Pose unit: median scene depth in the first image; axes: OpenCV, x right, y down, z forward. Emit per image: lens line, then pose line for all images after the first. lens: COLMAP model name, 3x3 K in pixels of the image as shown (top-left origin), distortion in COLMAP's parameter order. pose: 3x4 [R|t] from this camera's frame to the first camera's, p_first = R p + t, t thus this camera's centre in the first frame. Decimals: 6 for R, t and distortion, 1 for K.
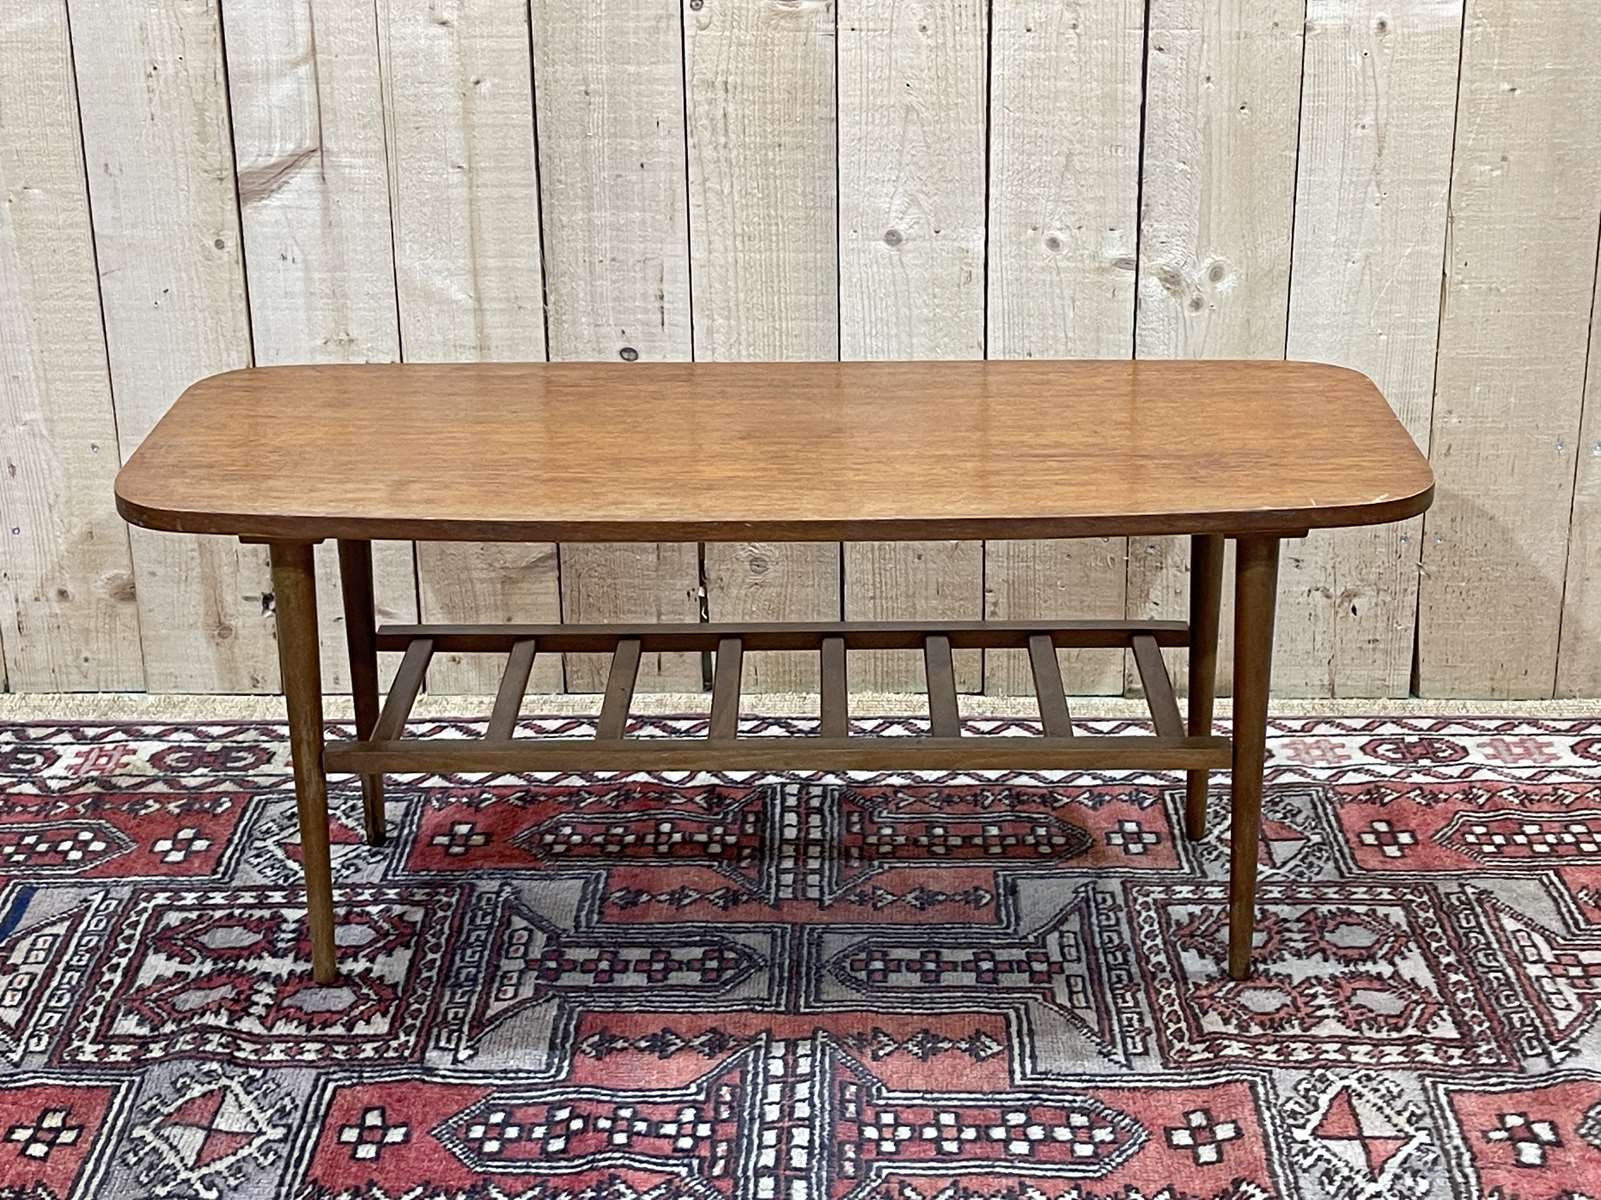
lens RADIAL K [[2603.2, 0, 803.5], [0, 2603.2, 595.6], [0, 0, 1]] dist [0.084551, 0.000000]
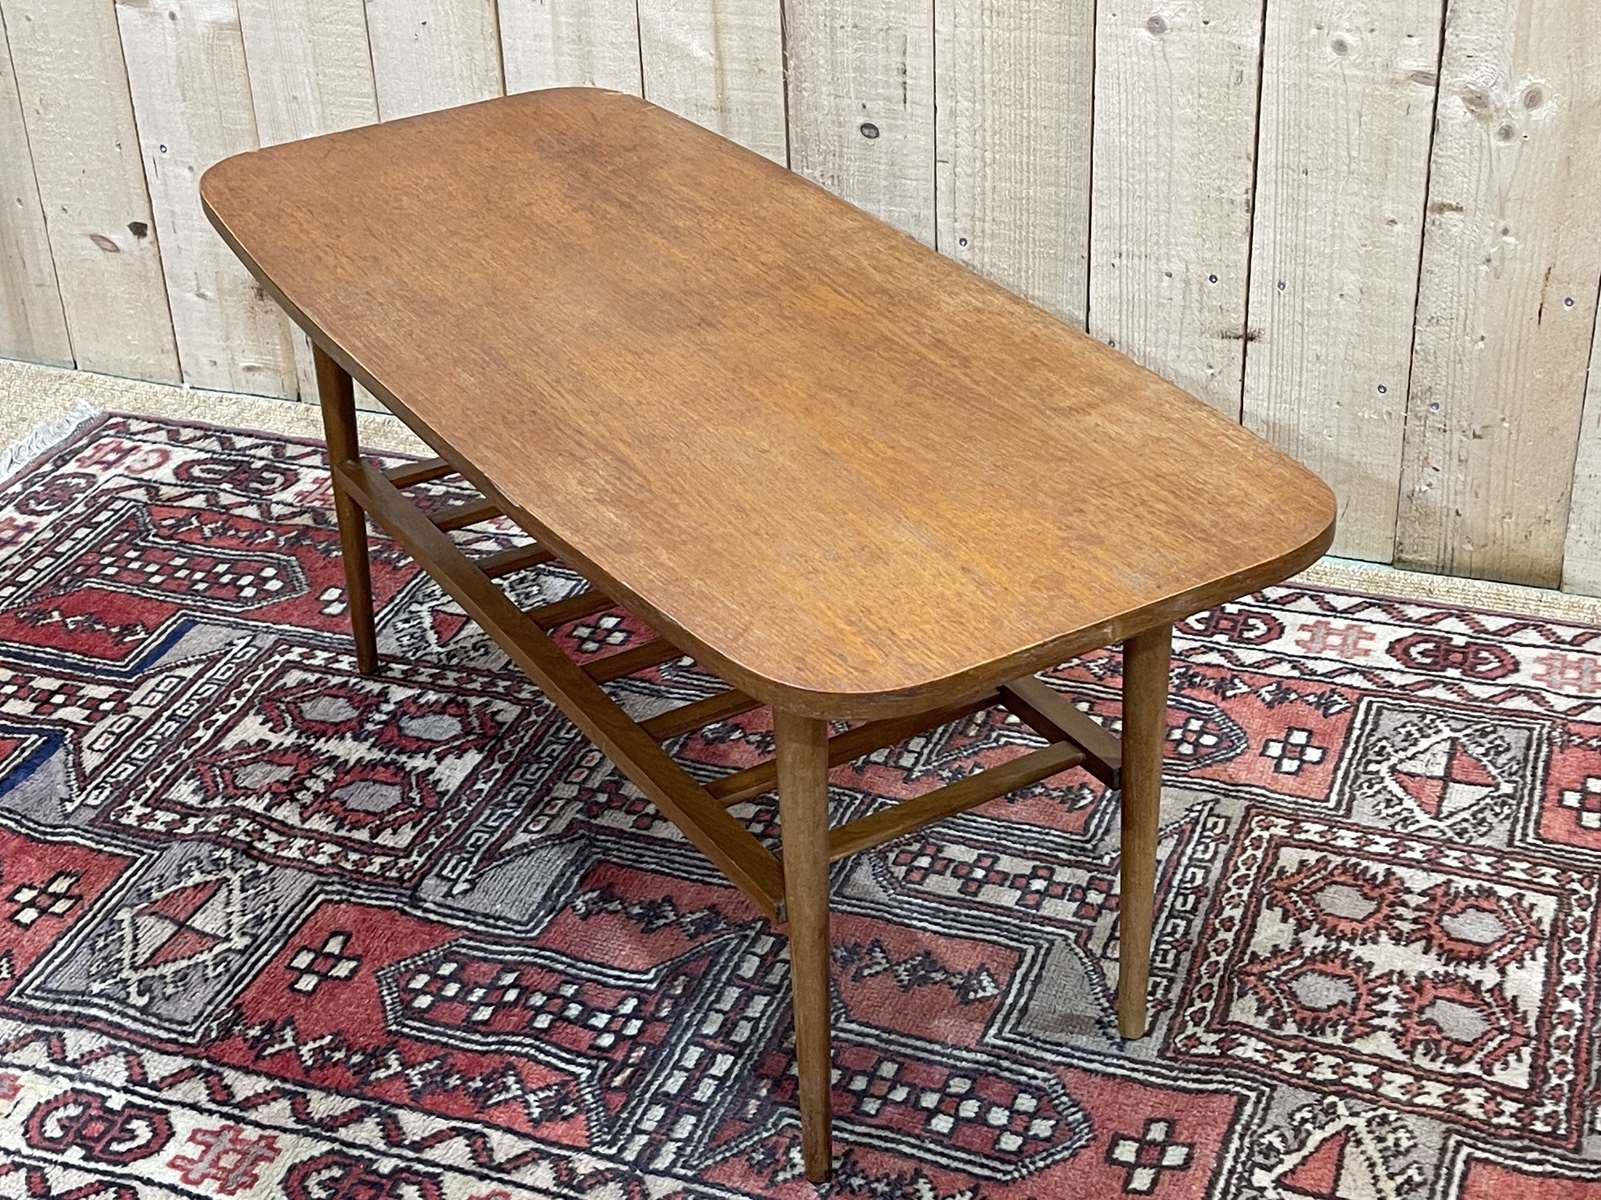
lens RADIAL K [[2428.0, 0, 795.9], [0, 2428.0, 575.7], [0, 0, 1]] dist [0.066311, 0.000000]
pose [[0.940200, 0.146760, -0.307386, 0.212647], [-0.098089, 0.980847, 0.168277, -0.087581], [0.326195, -0.128063, 0.936588, 0.180472]]
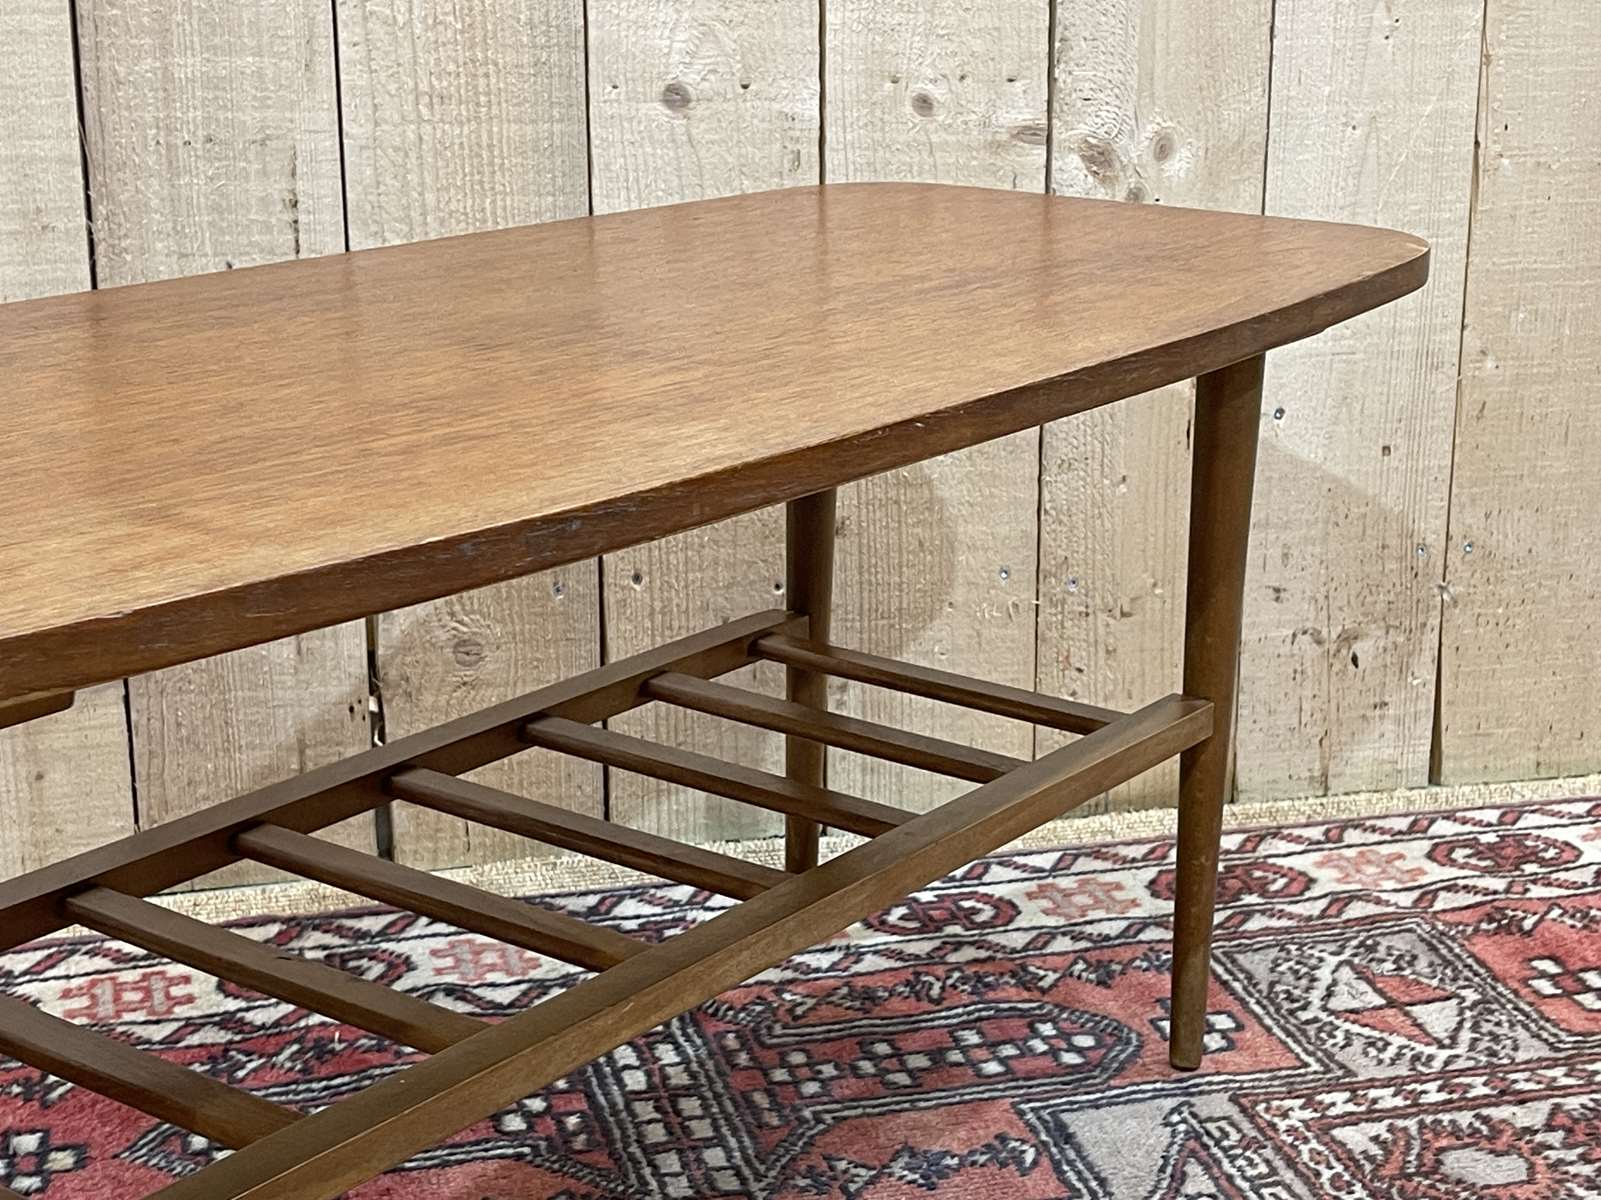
lens RADIAL K [[2603.2, 0, 838.1], [0, 2603.2, 612.9], [0, 0, 1]] dist [0.084551, 0.000000]
pose [[0.959801, -0.062184, 0.273706, -0.113071], [0.086102, 0.993364, -0.076248, 0.037300], [-0.267148, 0.096749, 0.958786, 0.432950]]
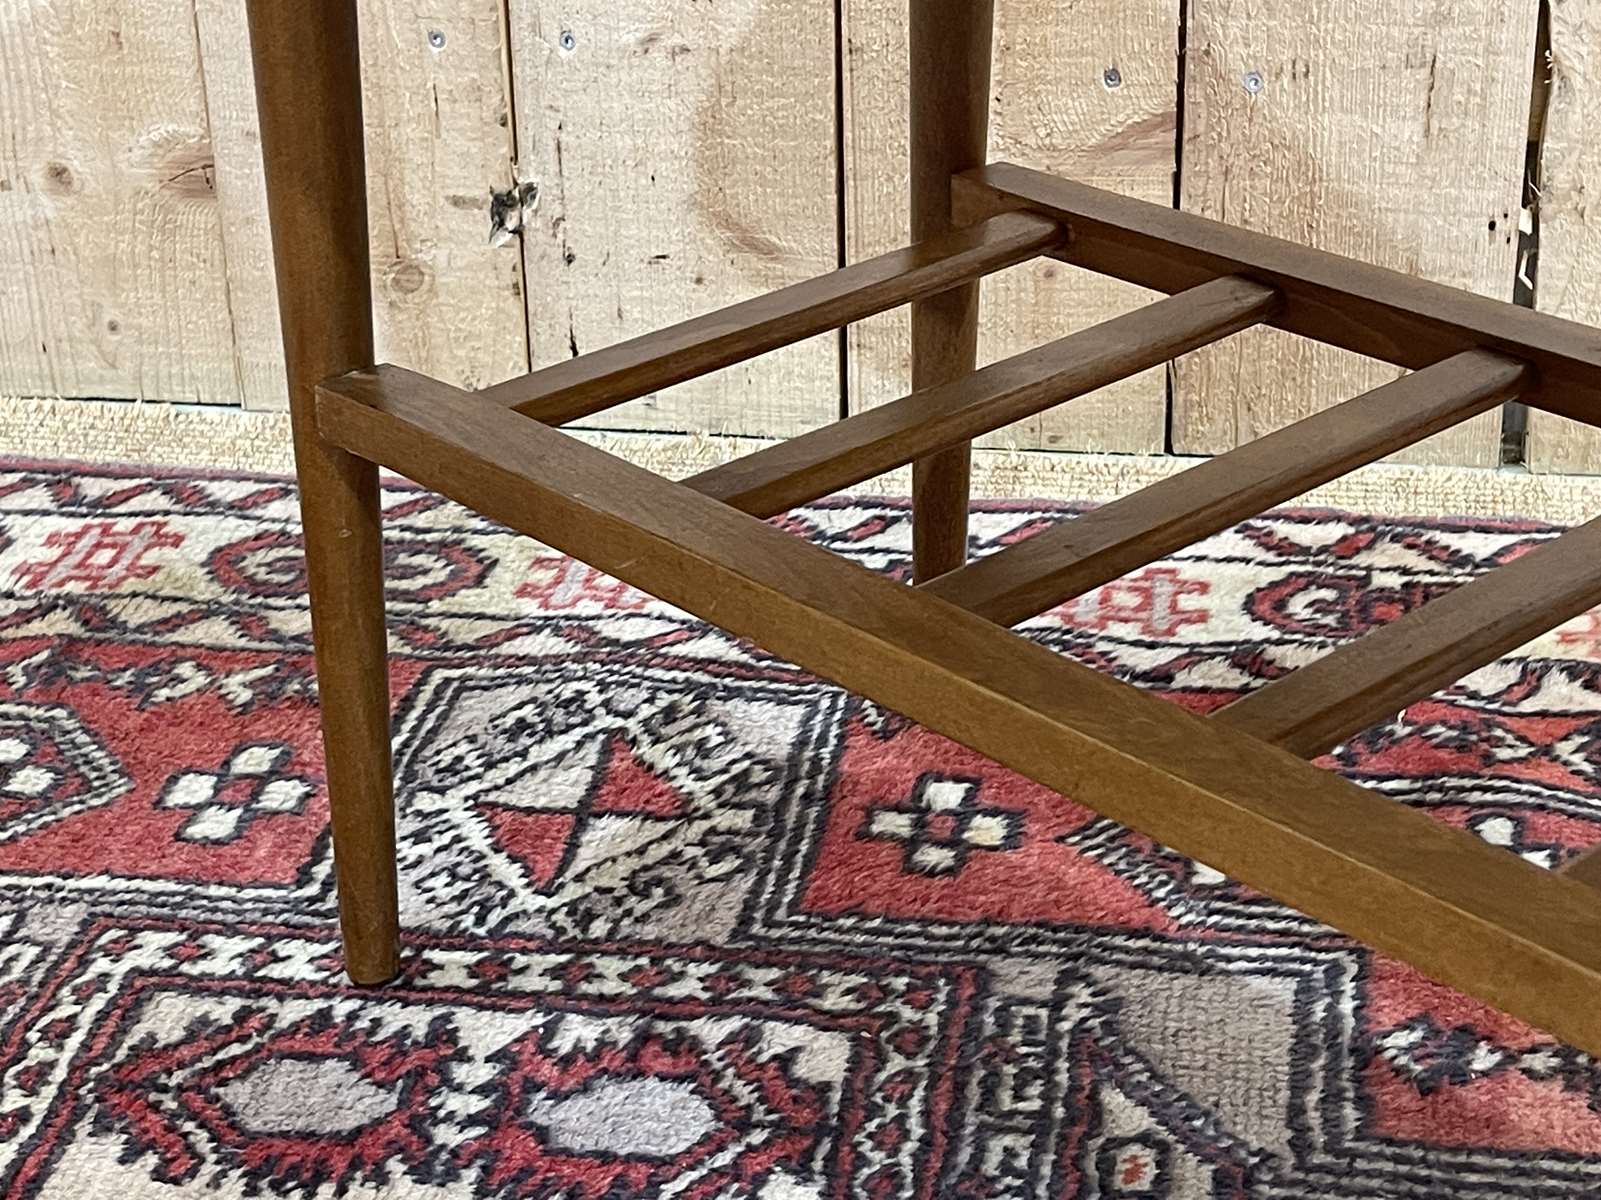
lens RADIAL K [[2928.3, 0, 780.6], [0, 2928.3, 617.3], [0, 0, 1]] dist [0.100920, 0.000000]
pose [[0.988361, 0.055896, -0.141484, -0.096760], [-0.042724, 0.994609, 0.094484, 0.024428], [0.146003, -0.087340, 0.985421, 0.583137]]
